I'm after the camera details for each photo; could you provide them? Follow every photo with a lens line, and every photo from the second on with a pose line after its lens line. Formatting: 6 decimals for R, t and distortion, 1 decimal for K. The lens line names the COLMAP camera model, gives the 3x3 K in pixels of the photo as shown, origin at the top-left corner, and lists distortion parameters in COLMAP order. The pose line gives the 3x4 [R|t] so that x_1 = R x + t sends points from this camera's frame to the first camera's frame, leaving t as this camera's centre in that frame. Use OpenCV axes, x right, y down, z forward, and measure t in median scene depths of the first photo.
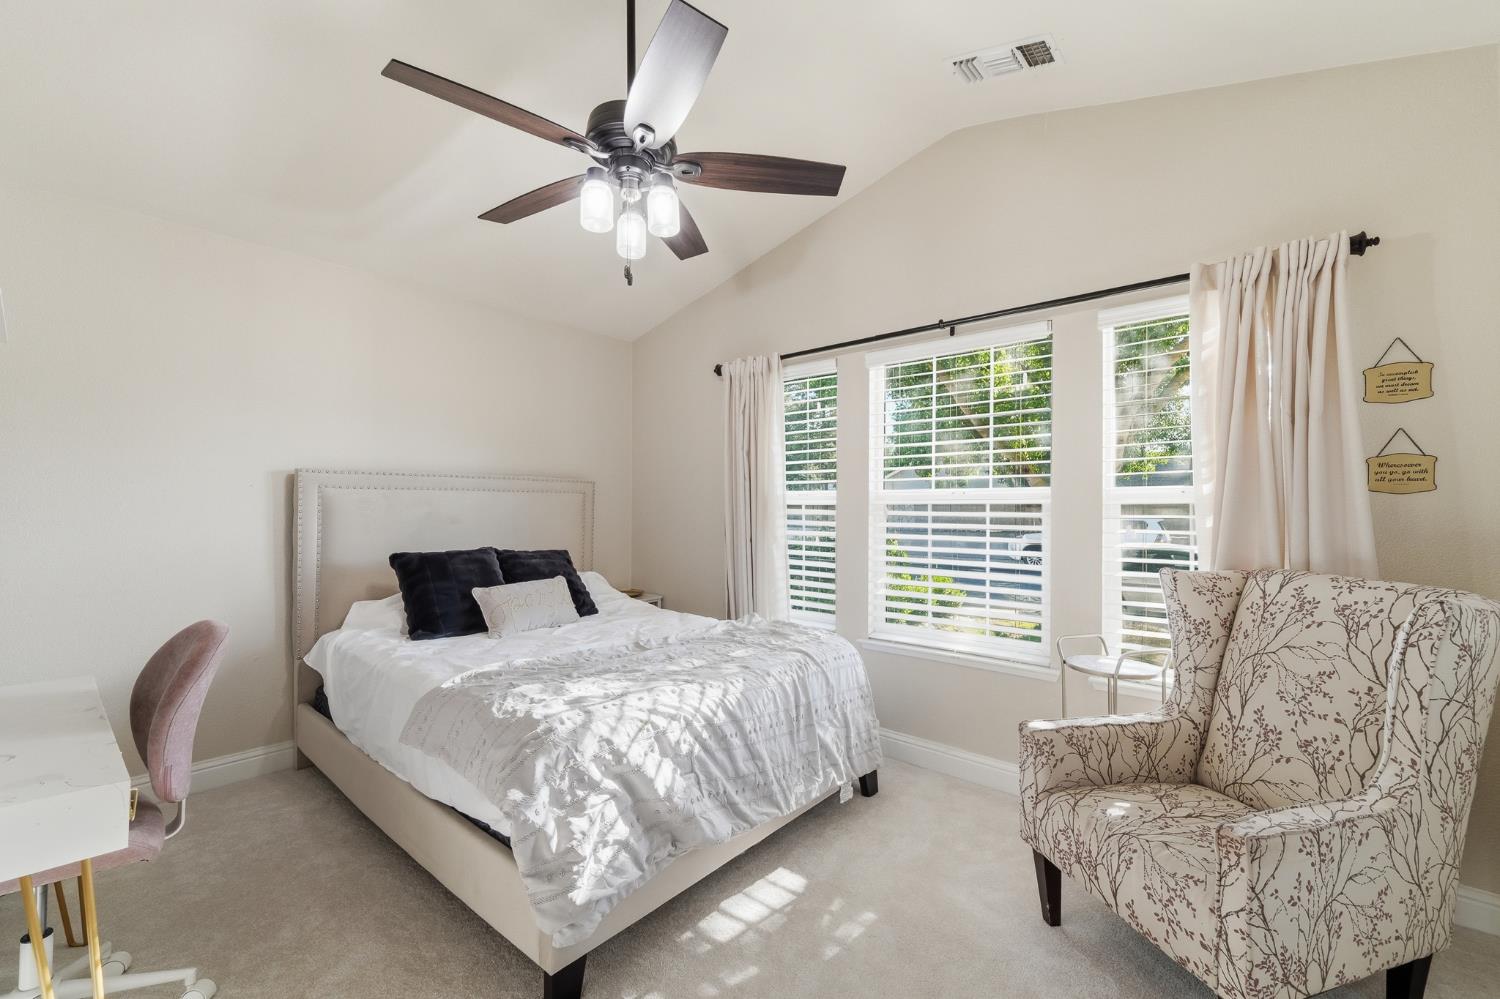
lens RADIAL K [[621.6, 0, 751.5], [0, 621.6, 503.7], [0, 0, 1]] dist [0.004288, -0.000243]
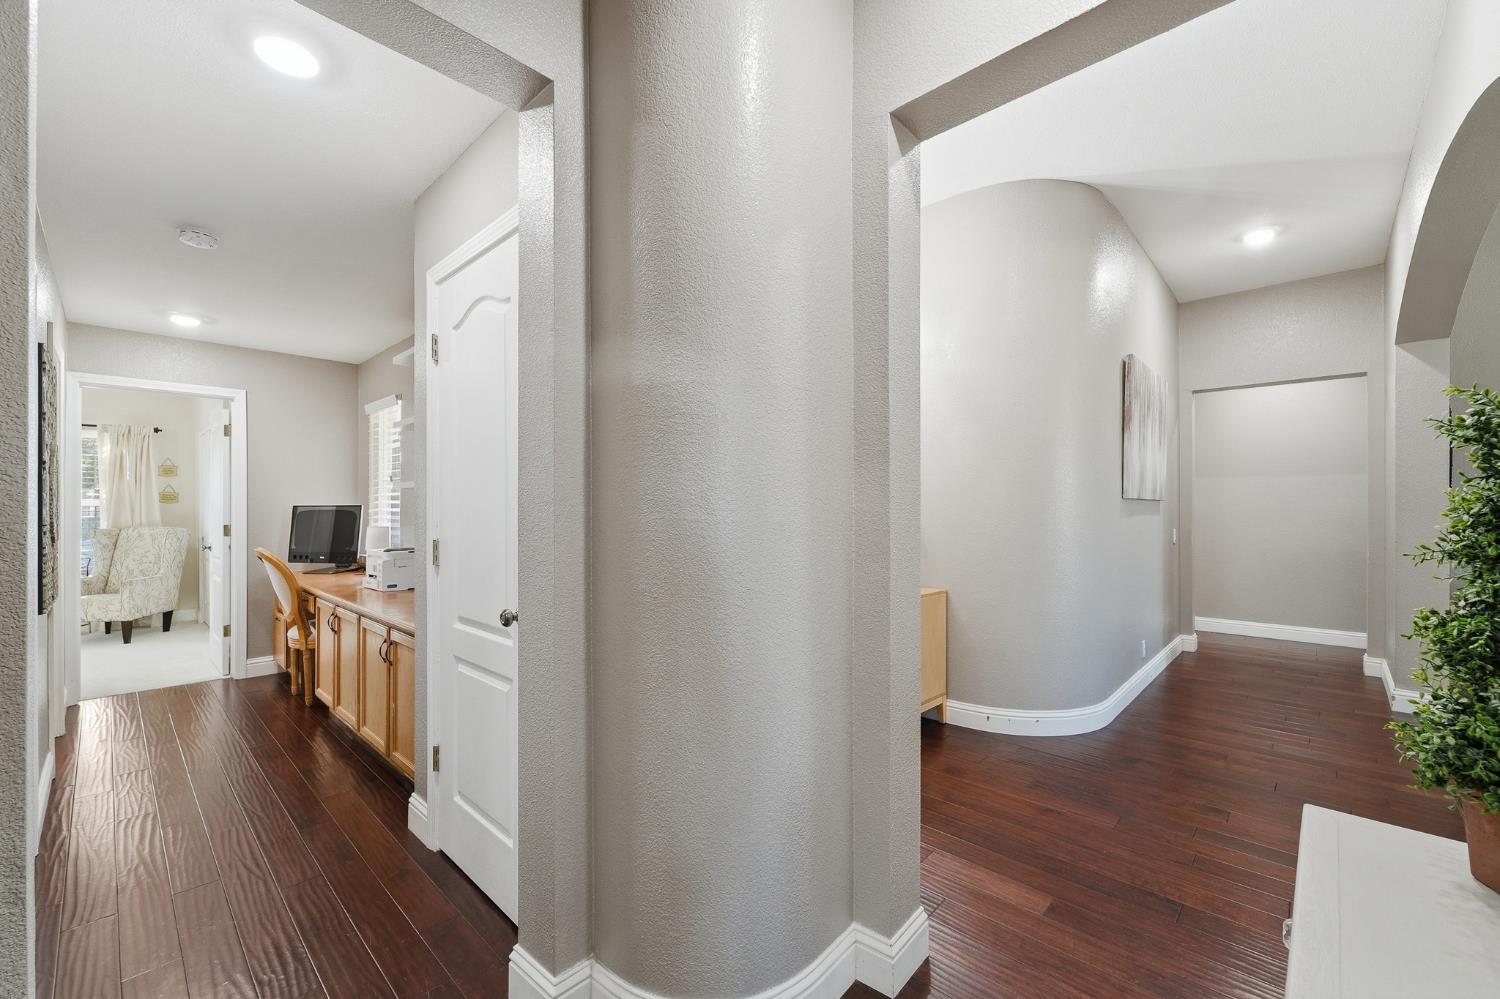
lens RADIAL K [[621.6, 0, 756.3], [0, 621.6, 511.7], [0, 0, 1]] dist [0.004288, -0.000243]
pose [[0.051139, -0.003182, 0.998686, -2.279039], [0.000054, 0.999995, 0.003184, 0.017706], [-0.998692, -0.000109, 0.051139, -2.463546]]
